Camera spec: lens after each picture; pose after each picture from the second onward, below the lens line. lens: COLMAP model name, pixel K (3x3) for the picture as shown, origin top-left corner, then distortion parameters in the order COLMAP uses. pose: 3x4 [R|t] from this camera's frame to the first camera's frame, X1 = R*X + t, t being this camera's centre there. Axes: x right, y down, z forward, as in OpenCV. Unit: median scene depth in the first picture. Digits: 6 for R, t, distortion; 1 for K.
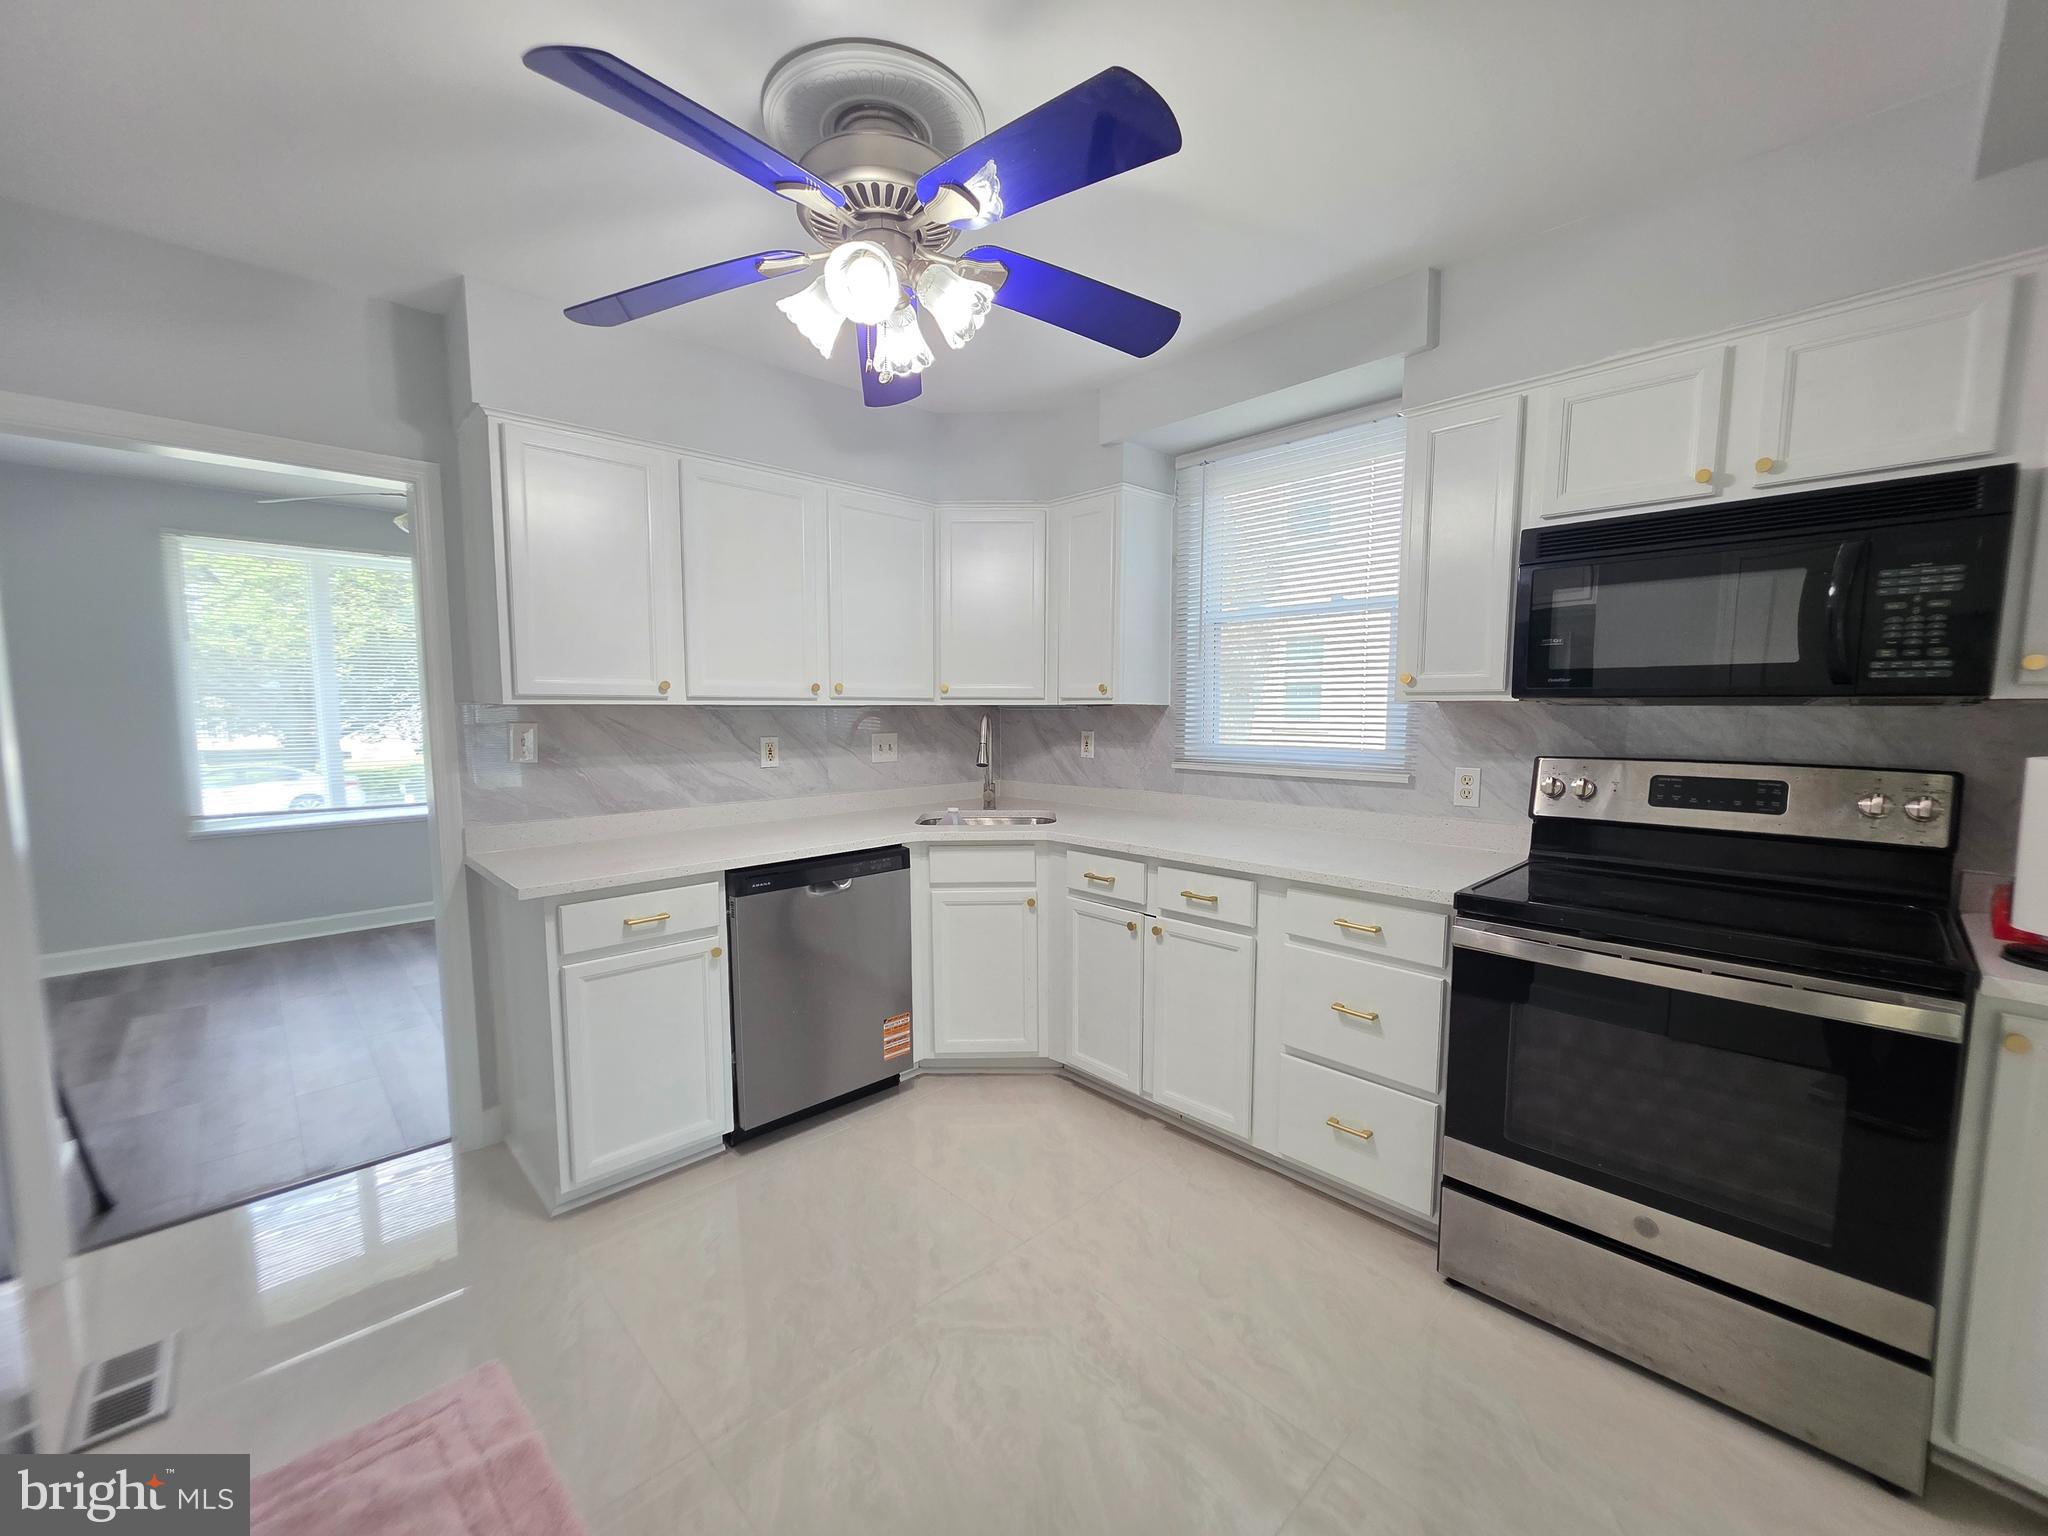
lens RADIAL K [[835.0, 0, 1031.5], [0, 835.0, 798.6], [0, 0, 1]] dist [0.000538, -0.000555]
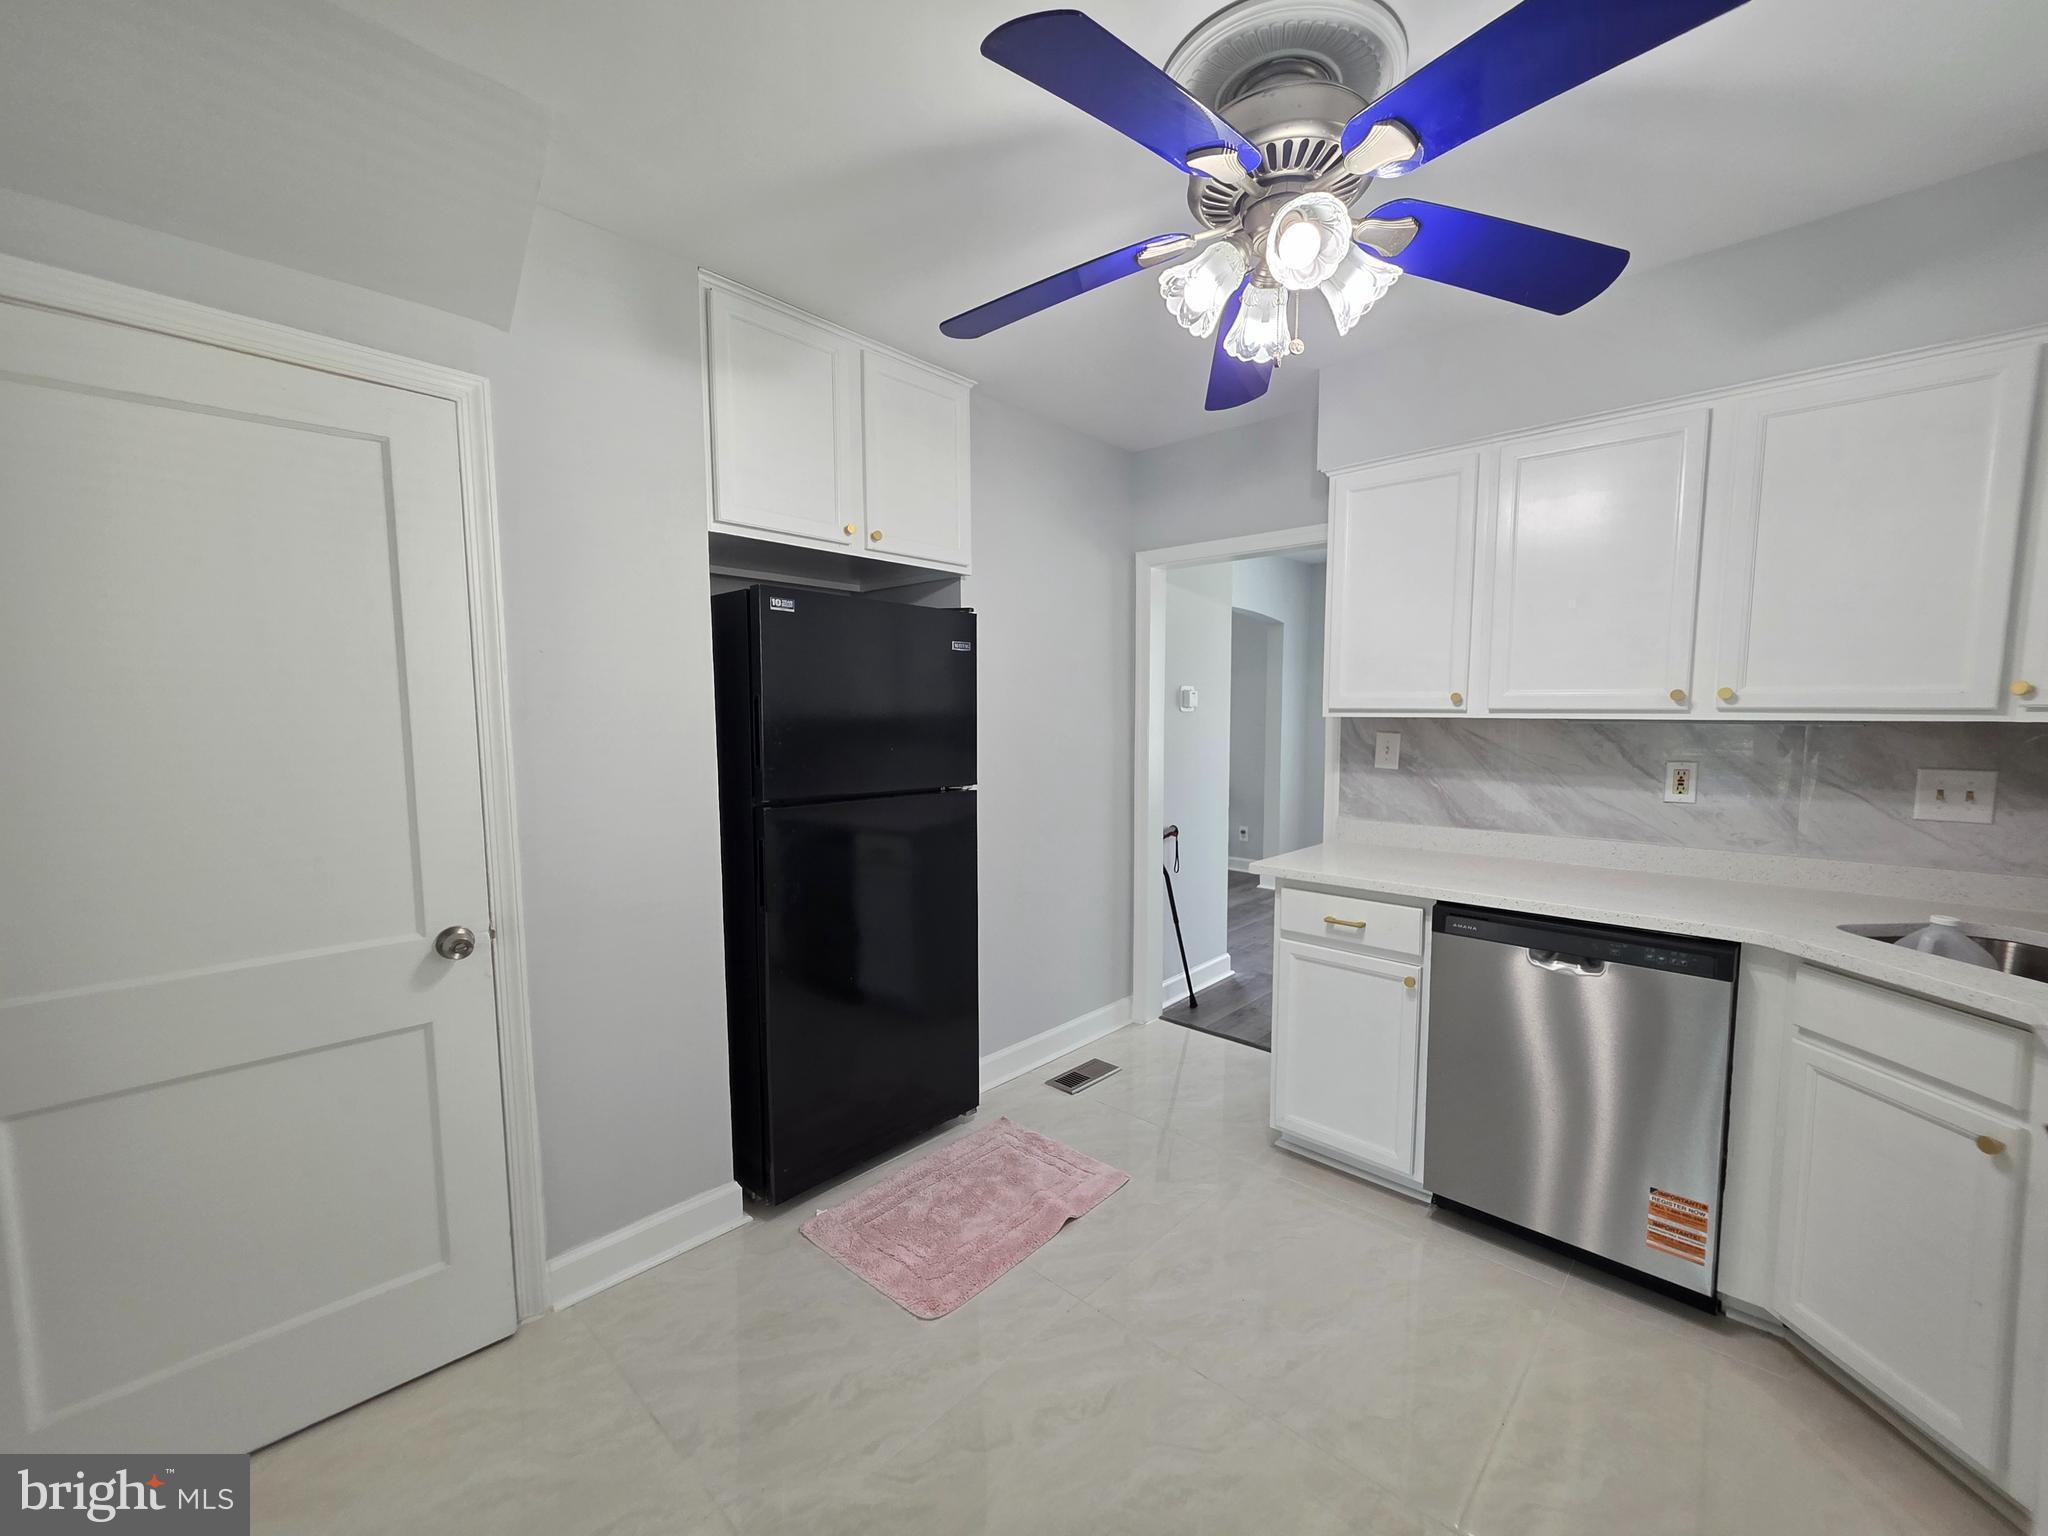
lens RADIAL K [[835.0, 0, 1031.5], [0, 835.0, 798.6], [0, 0, 1]] dist [0.000538, -0.000555]
pose [[0.026106, 0.103533, -0.994283, 0.442448], [-0.113191, 0.988532, 0.099962, -0.054930], [0.993230, 0.109935, 0.037526, 0.443023]]
